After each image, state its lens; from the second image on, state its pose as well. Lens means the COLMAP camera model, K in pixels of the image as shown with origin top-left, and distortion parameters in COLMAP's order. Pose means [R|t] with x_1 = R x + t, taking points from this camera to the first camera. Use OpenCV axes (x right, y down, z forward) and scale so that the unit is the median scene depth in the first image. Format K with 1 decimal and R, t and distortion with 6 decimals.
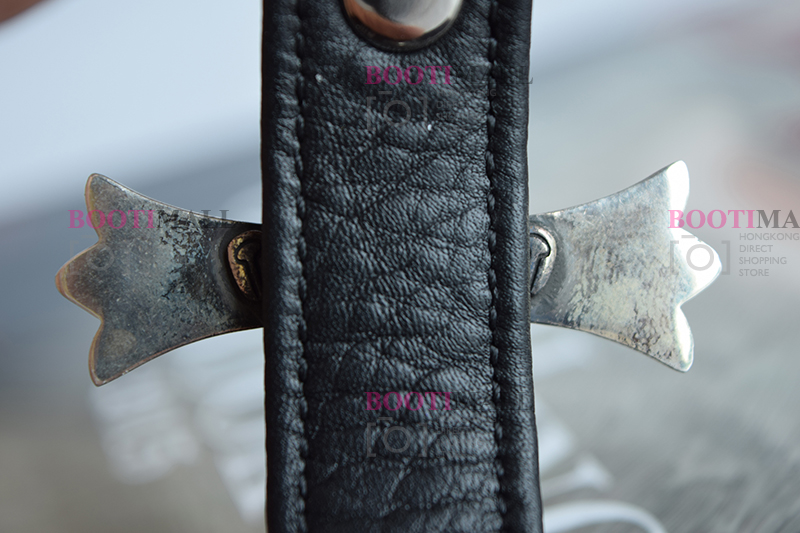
lens RADIAL K [[1745.3, 0, 400.7], [0, 1745.3, 262.3], [0, 0, 1]] dist [0.055148, 0.000000]
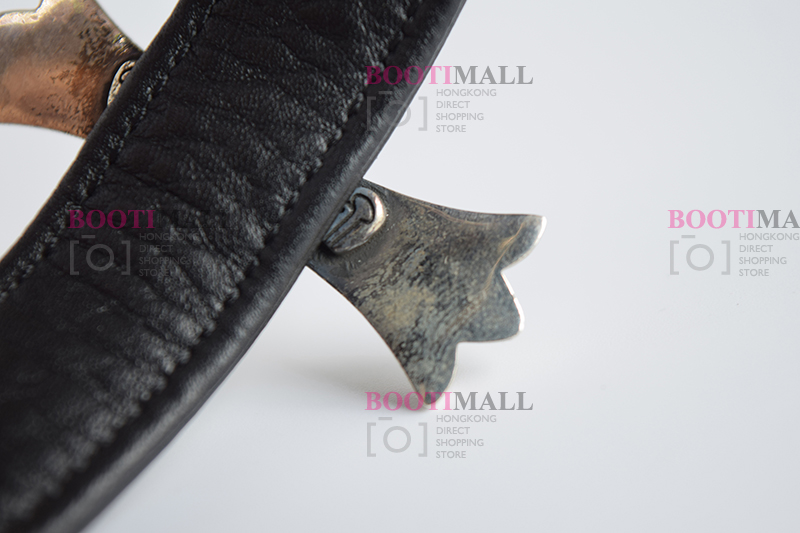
lens RADIAL K [[1745.3, 0, 397.1], [0, 1745.3, 269.5], [0, 0, 1]] dist [0.055148, 0.000000]
pose [[0.792461, 0.475670, -0.381764, 0.487917], [-0.542825, 0.835447, -0.085839, 0.093417], [0.278113, 0.275256, 0.920265, 0.115246]]
